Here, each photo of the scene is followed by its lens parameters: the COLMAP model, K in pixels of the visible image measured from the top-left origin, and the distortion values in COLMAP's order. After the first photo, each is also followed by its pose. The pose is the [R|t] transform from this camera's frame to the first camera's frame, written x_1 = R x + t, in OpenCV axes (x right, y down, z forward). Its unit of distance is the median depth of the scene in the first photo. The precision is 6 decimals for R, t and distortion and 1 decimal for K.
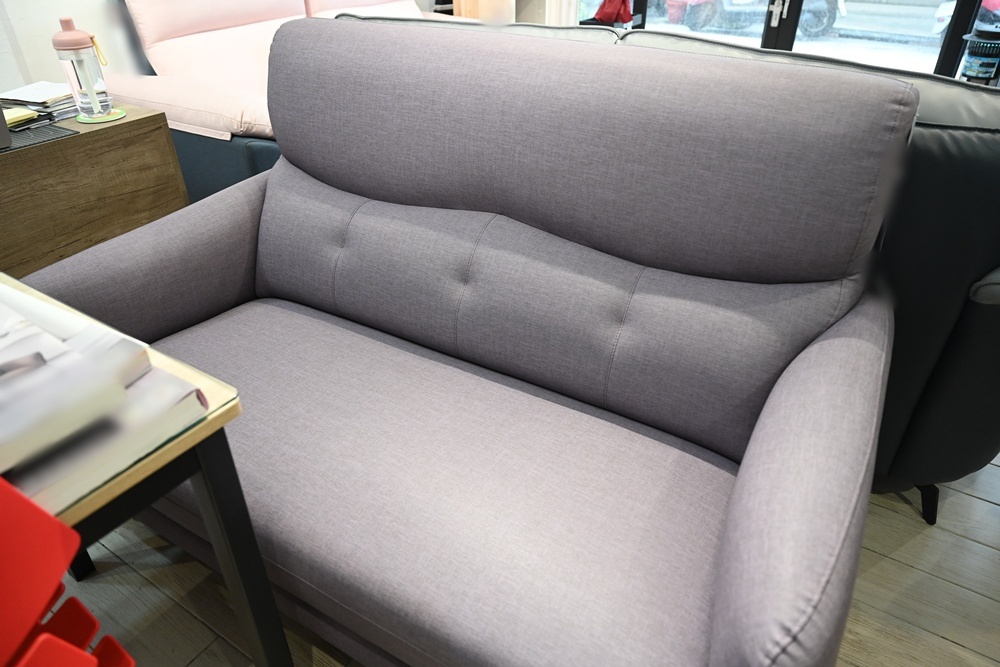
lens RADIAL K [[677.0, 0, 496.2], [0, 677.0, 334.6], [0, 0, 1]] dist [-0.003100, 0.004023]
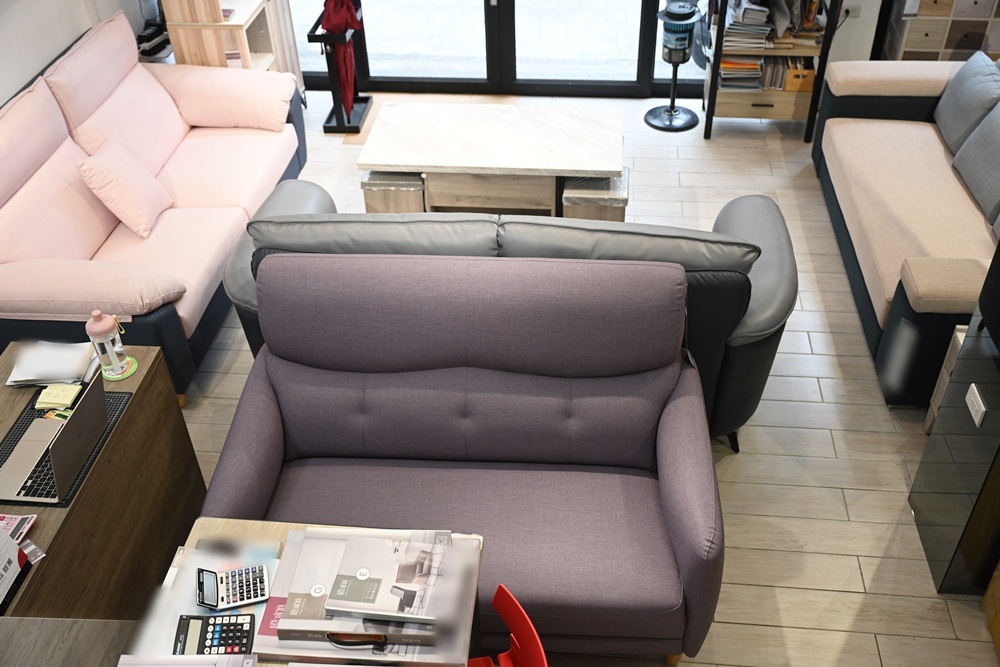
lens RADIAL K [[984.2, 0, 502.6], [0, 984.2, 332.6], [0, 0, 1]] dist [-0.003358, 0.000000]
pose [[0.888331, -0.299645, 0.347966, -0.752440], [0.266643, 0.953516, 0.140386, -0.598586], [-0.373858, -0.031927, 0.926936, -1.228312]]
